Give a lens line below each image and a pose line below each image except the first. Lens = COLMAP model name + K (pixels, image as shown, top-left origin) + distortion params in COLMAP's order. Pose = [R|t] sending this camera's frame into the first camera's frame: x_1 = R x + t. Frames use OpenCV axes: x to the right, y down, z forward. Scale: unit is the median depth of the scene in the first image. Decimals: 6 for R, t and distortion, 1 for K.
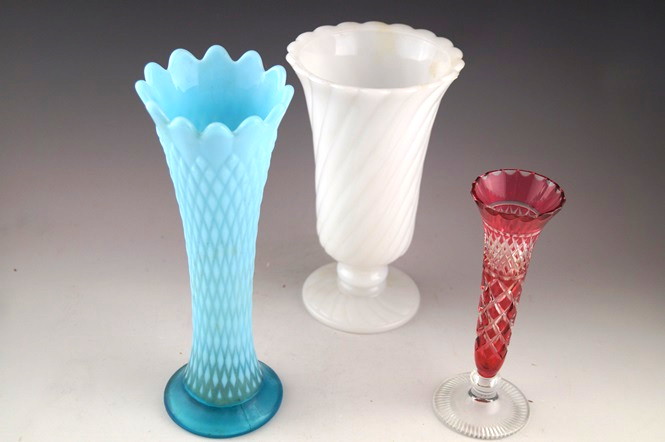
lens RADIAL K [[989.8, 0, 332.5], [0, 989.8, 221.0], [0, 0, 1]] dist [0.071853, 0.012613]
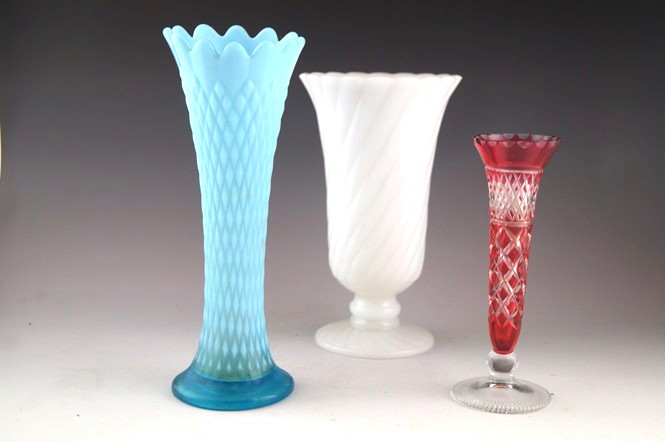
lens RADIAL K [[989.8, 0, 332.5], [0, 989.8, 221.0], [0, 0, 1]] dist [0.071853, 0.012613]
pose [[0.999757, -0.014611, -0.016482, 0.006395], [0.007180, 0.923619, -0.383245, 0.444944], [0.020823, 0.383034, 0.923500, 0.050312]]
